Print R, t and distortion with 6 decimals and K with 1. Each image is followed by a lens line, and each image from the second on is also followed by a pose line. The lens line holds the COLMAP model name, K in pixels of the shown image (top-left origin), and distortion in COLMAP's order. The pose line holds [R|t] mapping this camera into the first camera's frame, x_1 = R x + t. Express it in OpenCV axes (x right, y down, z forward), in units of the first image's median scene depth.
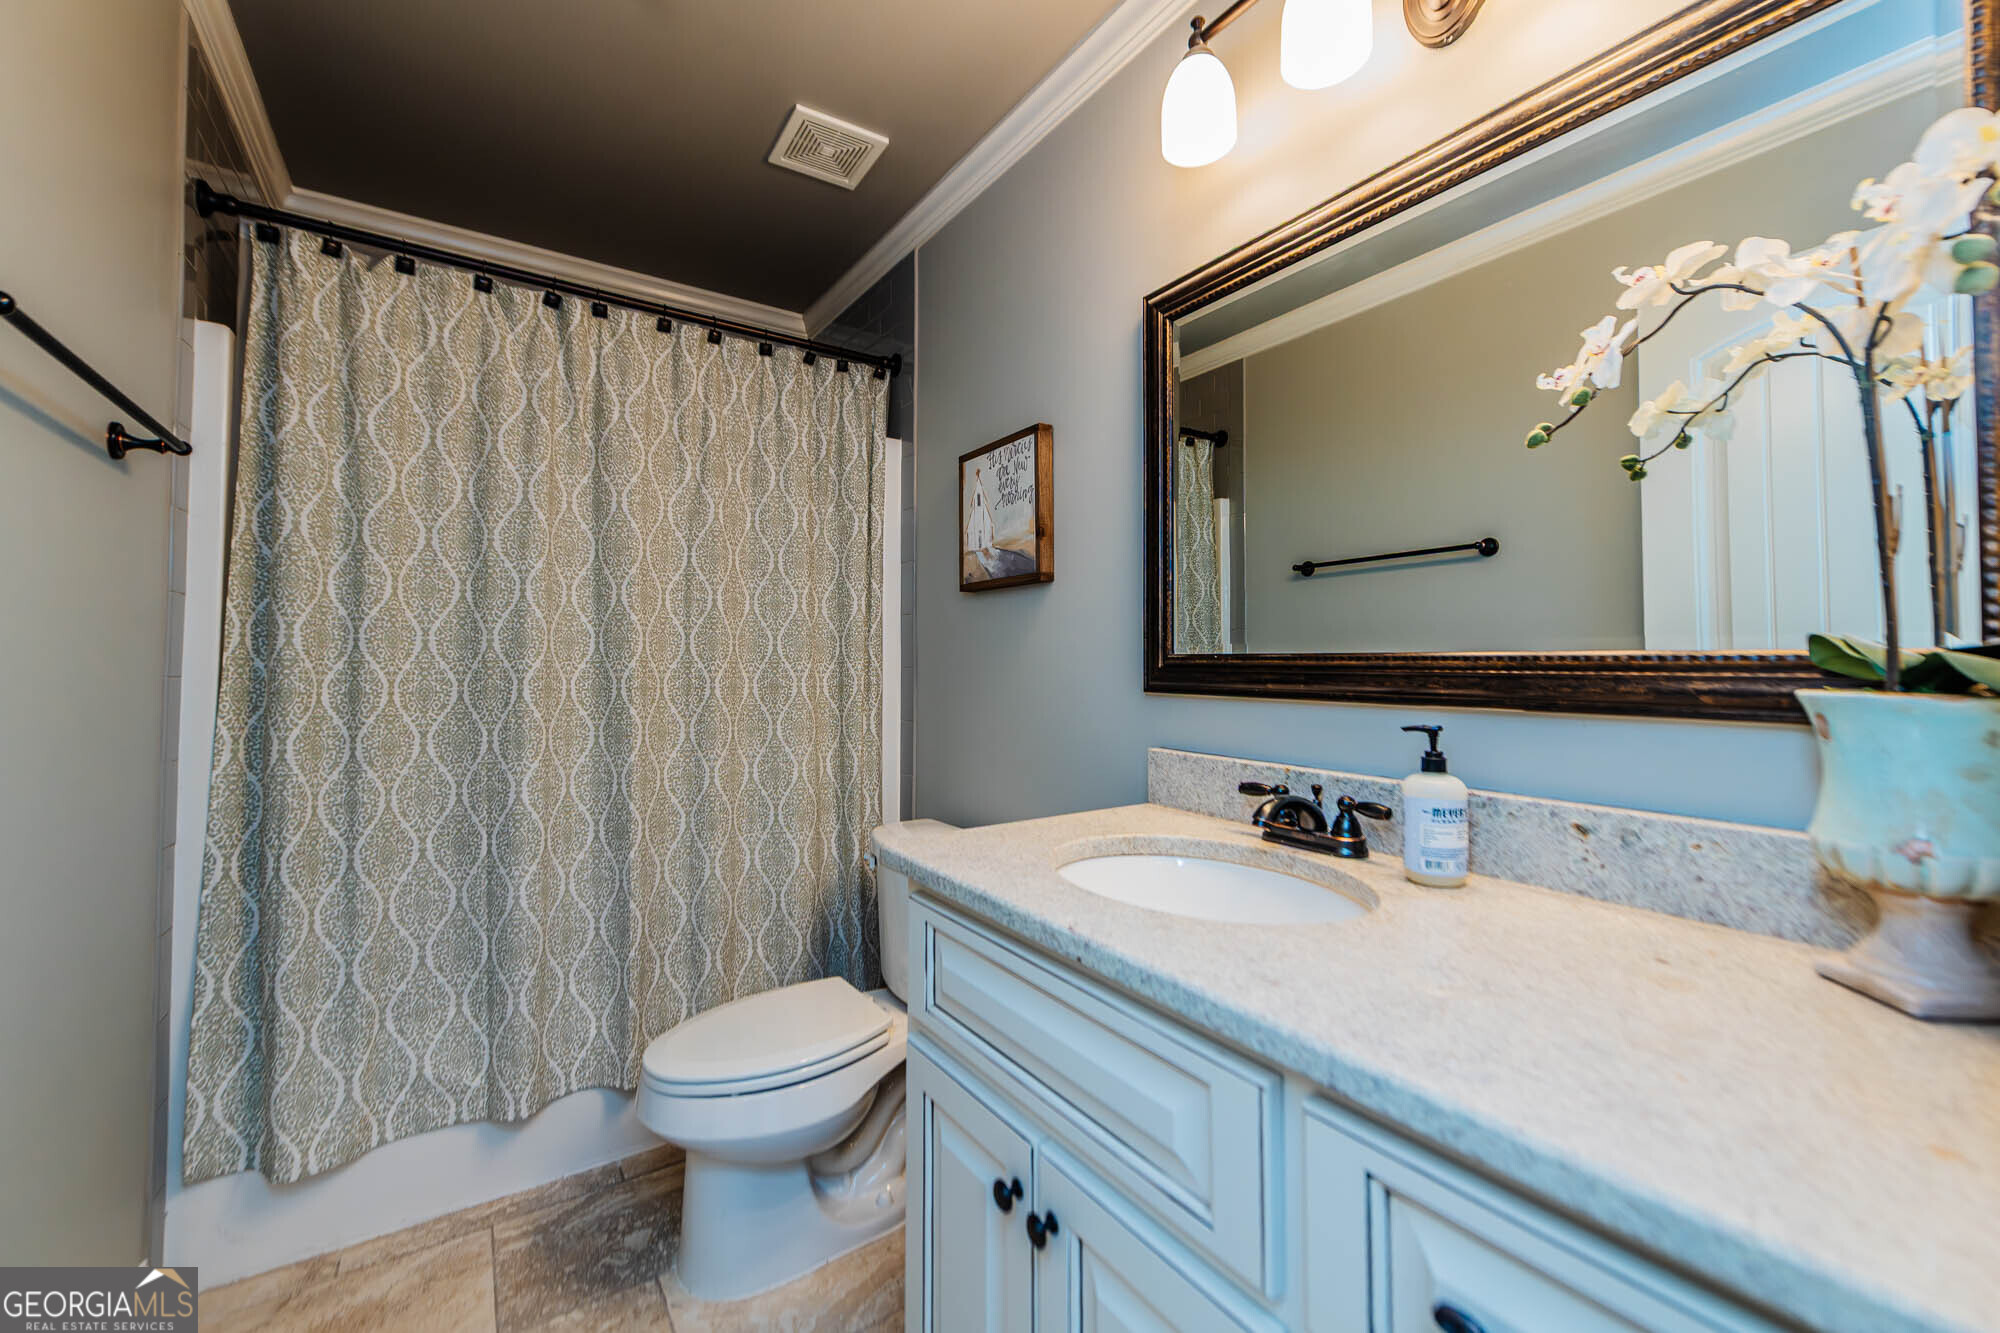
lens RADIAL K [[782.9, 0, 998.0], [0, 782.9, 645.4], [0, 0, 1]] dist [0.013075, -0.005261]
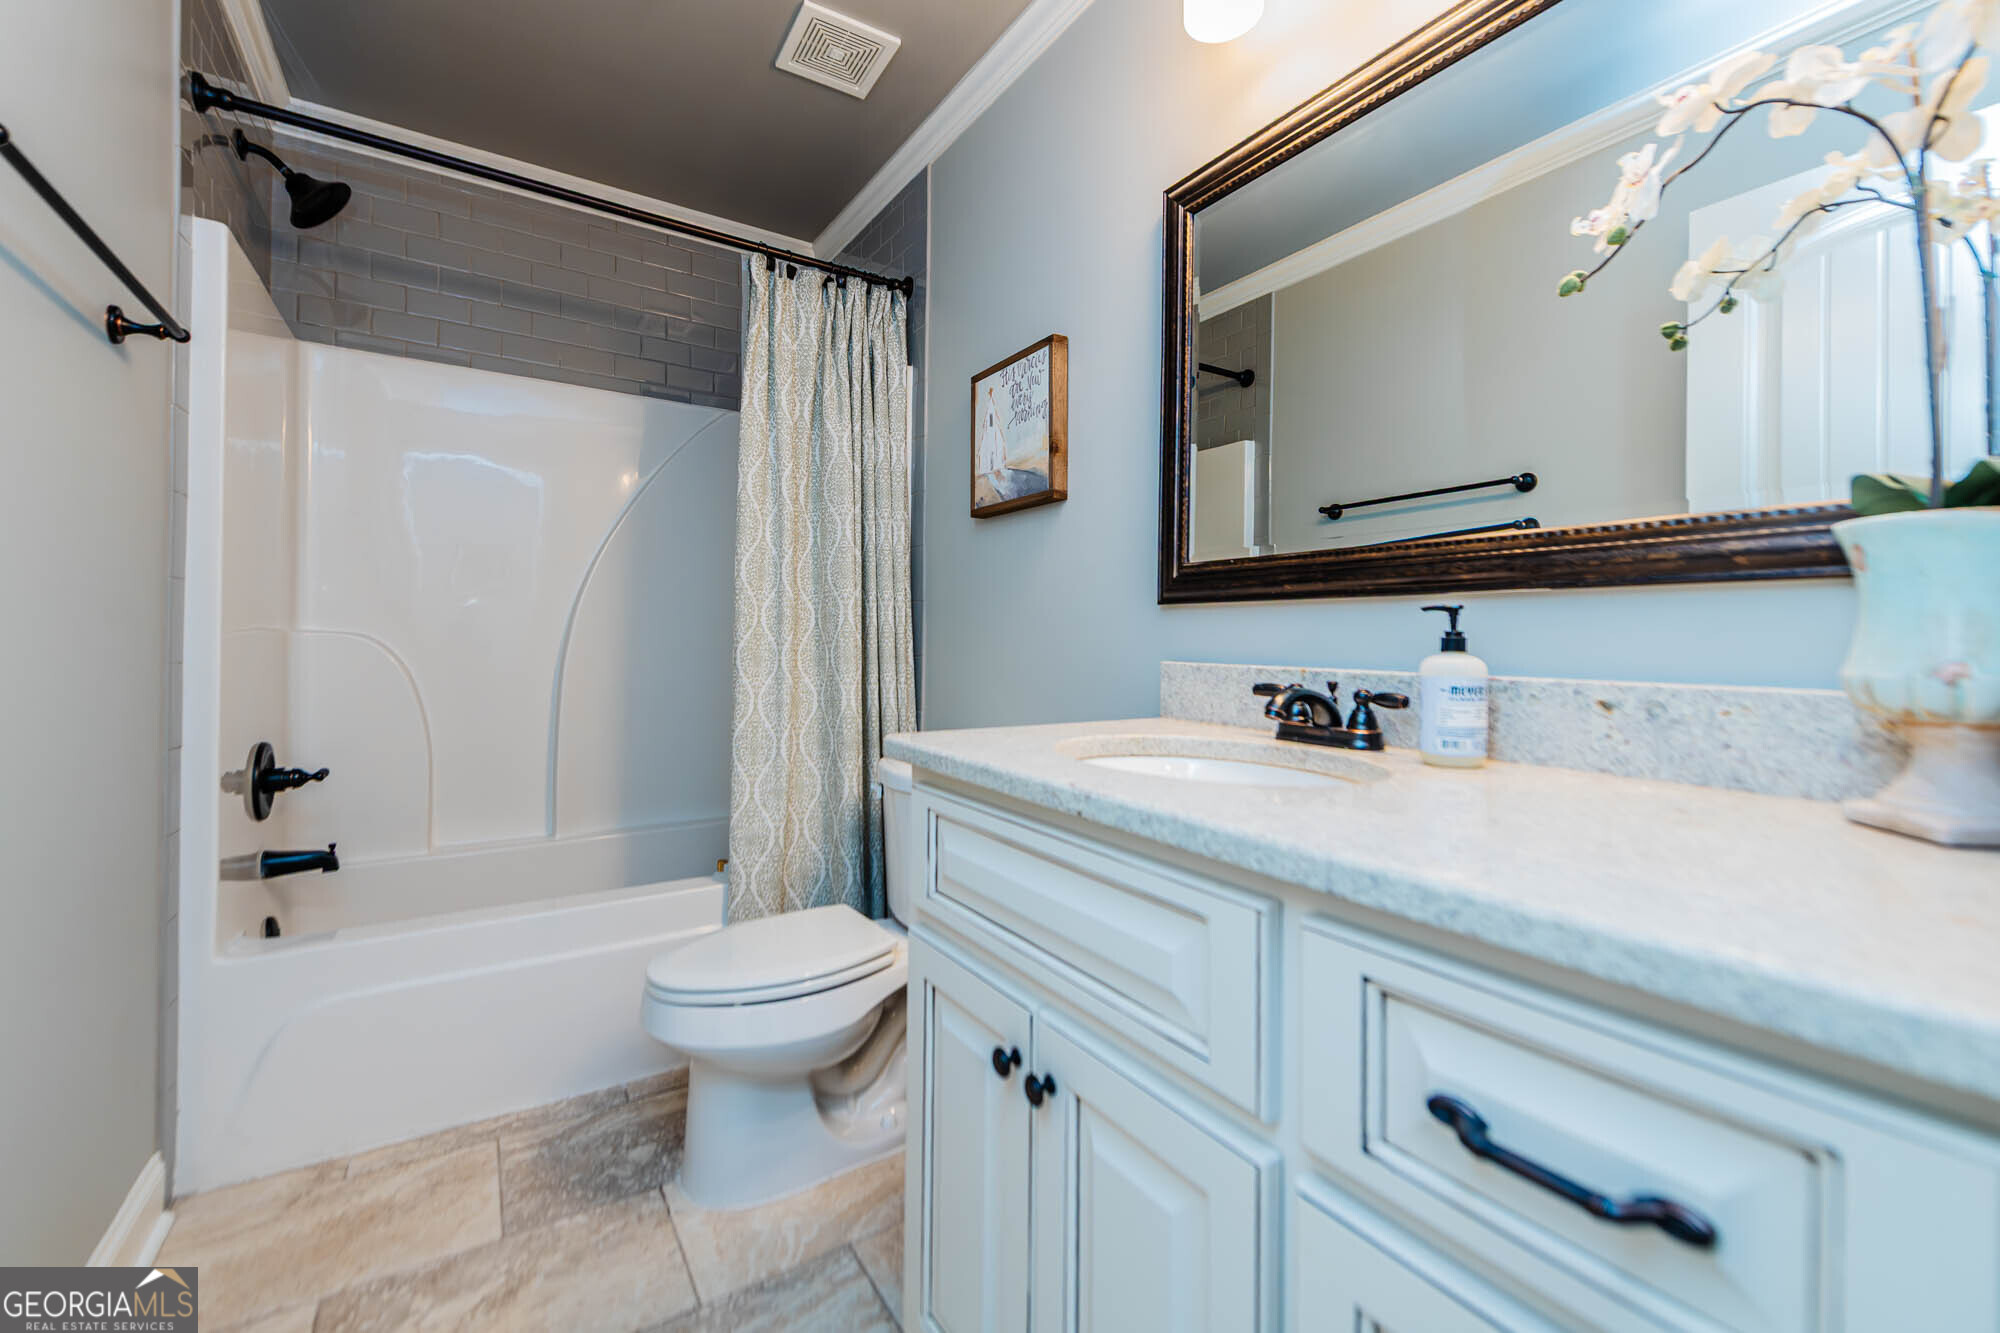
lens RADIAL K [[807.6, 0, 998.3], [0, 807.6, 643.8], [0, 0, 1]] dist [0.014073, -0.005629]
pose [[0.999729, 0.010357, -0.020829, 0.012952], [-0.009826, 0.999628, 0.025435, 0.104562], [0.021084, -0.025223, 0.999459, -0.005864]]
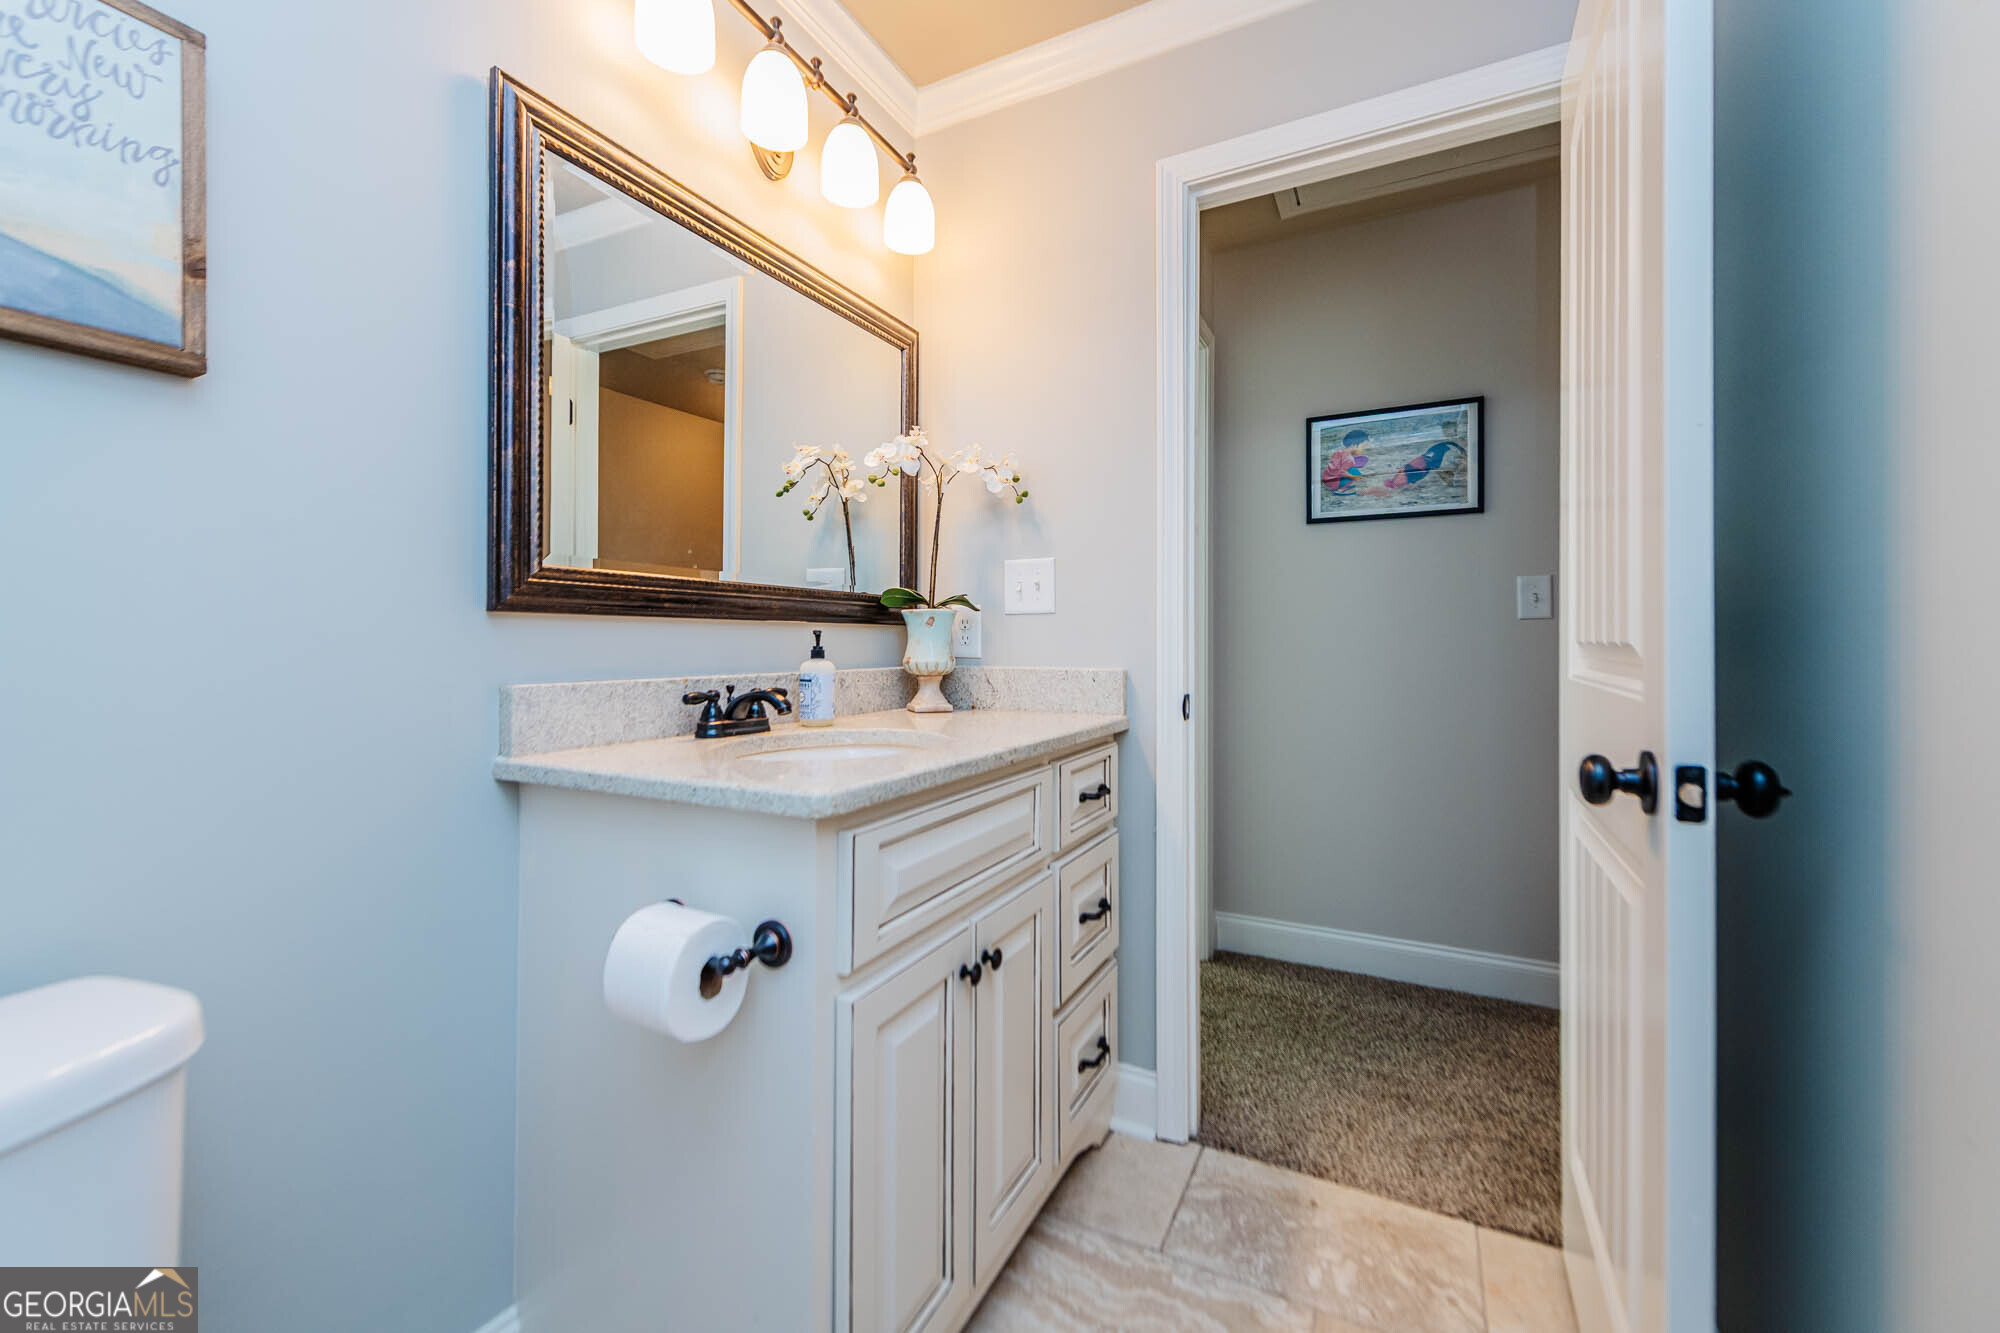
lens RADIAL K [[807.6, 0, 998.3], [0, 807.6, 643.8], [0, 0, 1]] dist [0.014073, -0.005629]
pose [[-0.471816, -0.003368, 0.881691, -0.870278], [-0.019100, 0.999797, -0.006401, 0.106830], [-0.881490, -0.019861, -0.471784, 1.165301]]
